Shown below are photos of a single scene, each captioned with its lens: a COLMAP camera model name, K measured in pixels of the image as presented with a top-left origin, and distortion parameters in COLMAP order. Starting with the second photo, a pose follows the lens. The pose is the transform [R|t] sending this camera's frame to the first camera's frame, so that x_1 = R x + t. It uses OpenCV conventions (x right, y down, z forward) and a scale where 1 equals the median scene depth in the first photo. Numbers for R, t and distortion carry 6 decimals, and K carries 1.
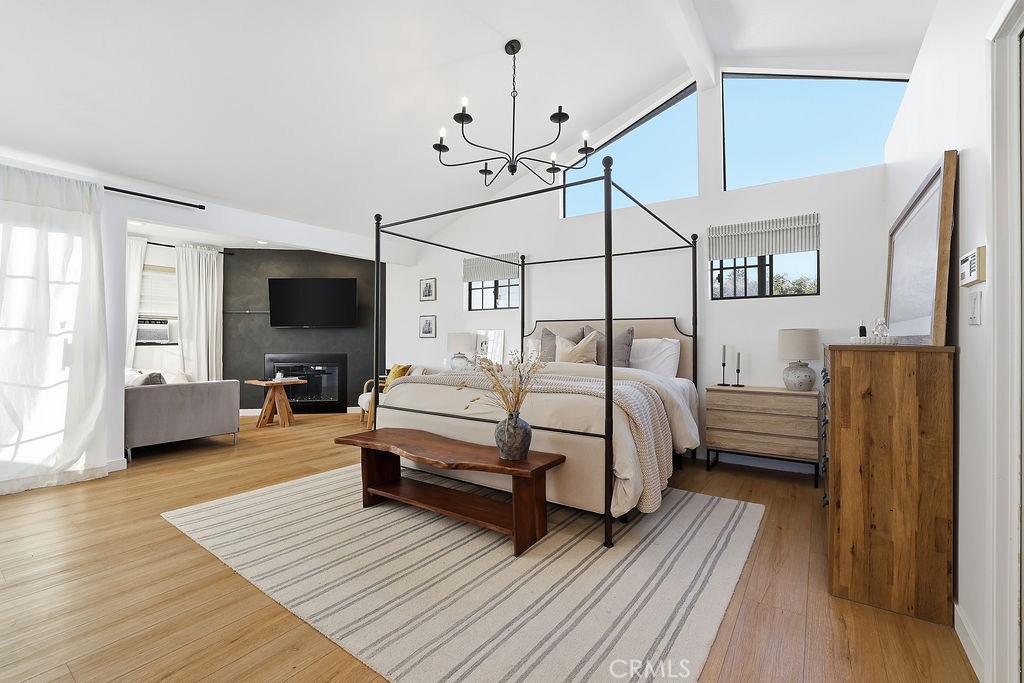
lens RADIAL K [[451.3, 0, 512.0], [0, 451.3, 341.5], [0, 0, 1]] dist [-0.057748, 0.025354]
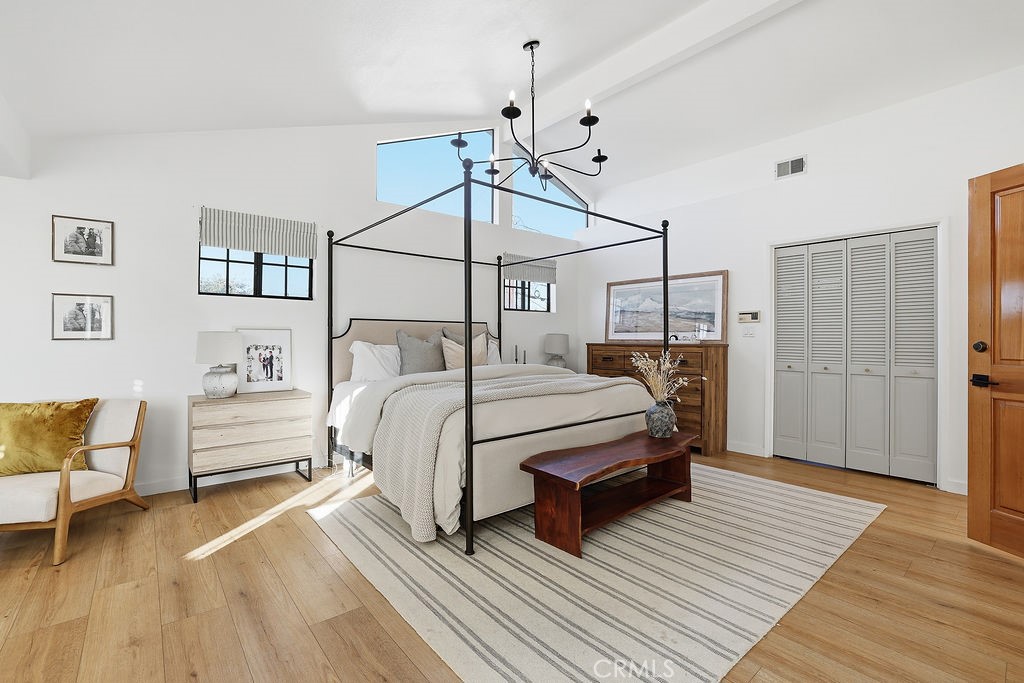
lens RADIAL K [[451.3, 0, 512.0], [0, 451.3, 341.5], [0, 0, 1]] dist [-0.057748, 0.025354]
pose [[0.251452, -0.010126, 0.967817, -0.827522], [0.001382, 0.999948, 0.010103, -0.016373], [-0.967869, -0.001203, 0.251453, 0.675197]]
